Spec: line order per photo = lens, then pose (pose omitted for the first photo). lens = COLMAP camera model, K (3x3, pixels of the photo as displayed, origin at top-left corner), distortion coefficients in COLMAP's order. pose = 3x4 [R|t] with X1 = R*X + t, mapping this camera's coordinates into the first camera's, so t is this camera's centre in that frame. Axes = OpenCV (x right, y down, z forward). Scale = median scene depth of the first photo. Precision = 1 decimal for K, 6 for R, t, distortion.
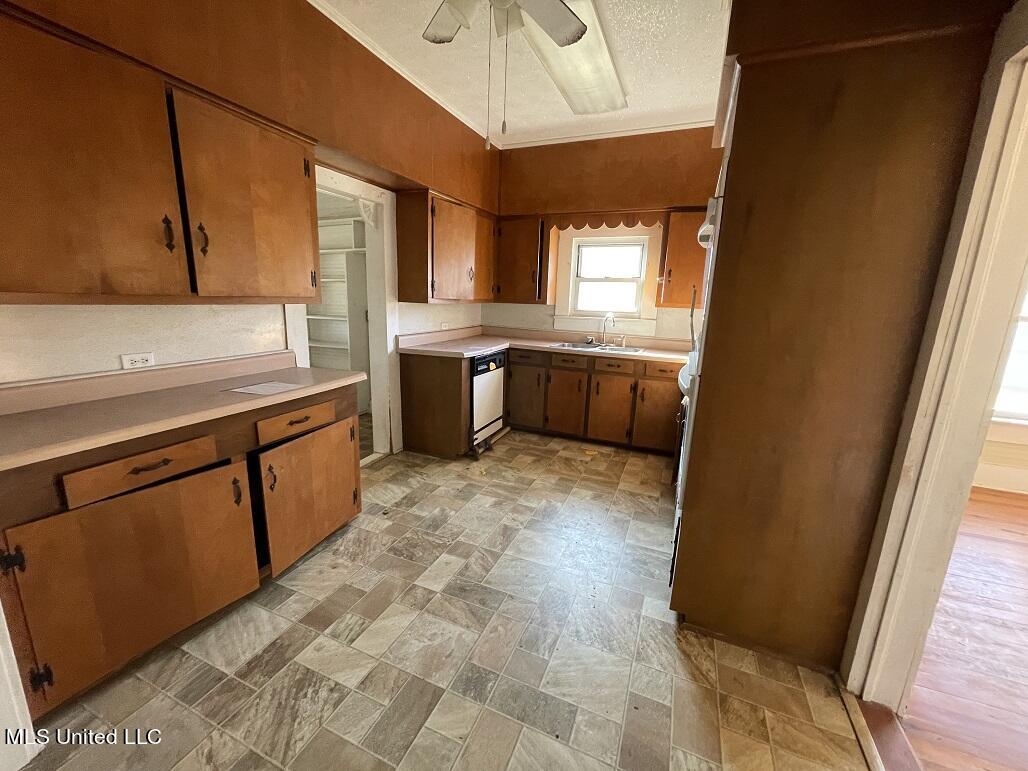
lens RADIAL K [[416.7, 0, 508.3], [0, 416.7, 390.3], [0, 0, 1]] dist [0.001598, 0.000440]
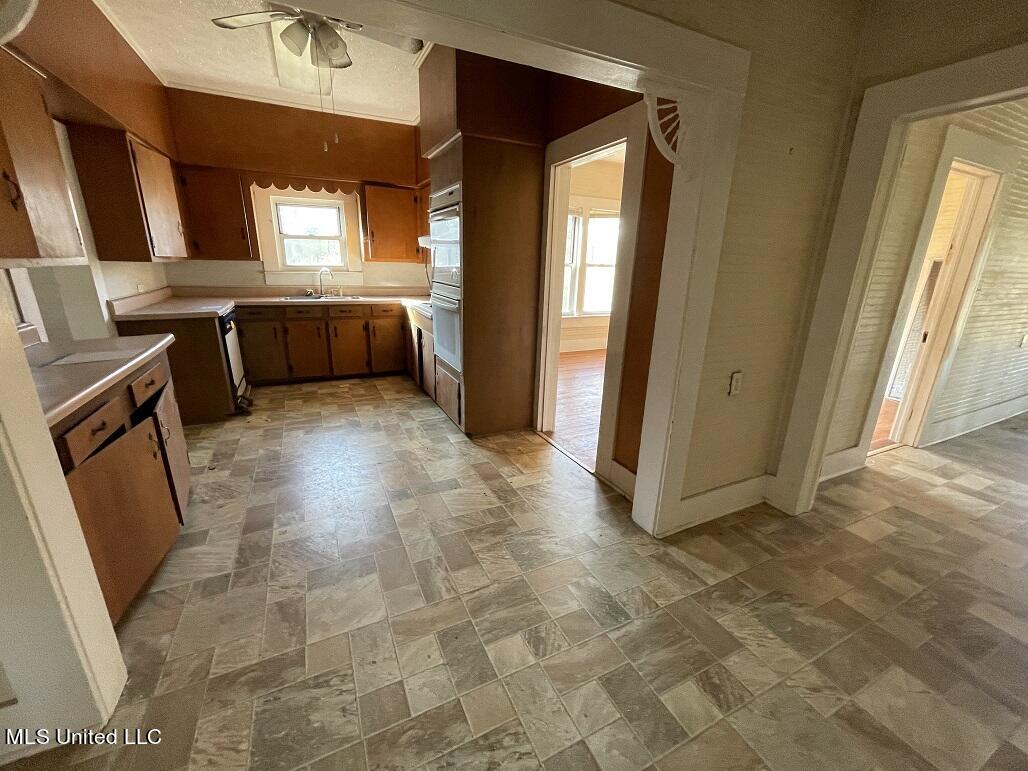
lens RADIAL K [[416.7, 0, 507.3], [0, 416.7, 392.2], [0, 0, 1]] dist [0.001598, 0.000440]
pose [[0.664115, -0.240923, 0.707748, -0.366733], [0.163554, 0.970543, 0.176910, 0.033202], [-0.729521, -0.001733, 0.683956, -0.186499]]
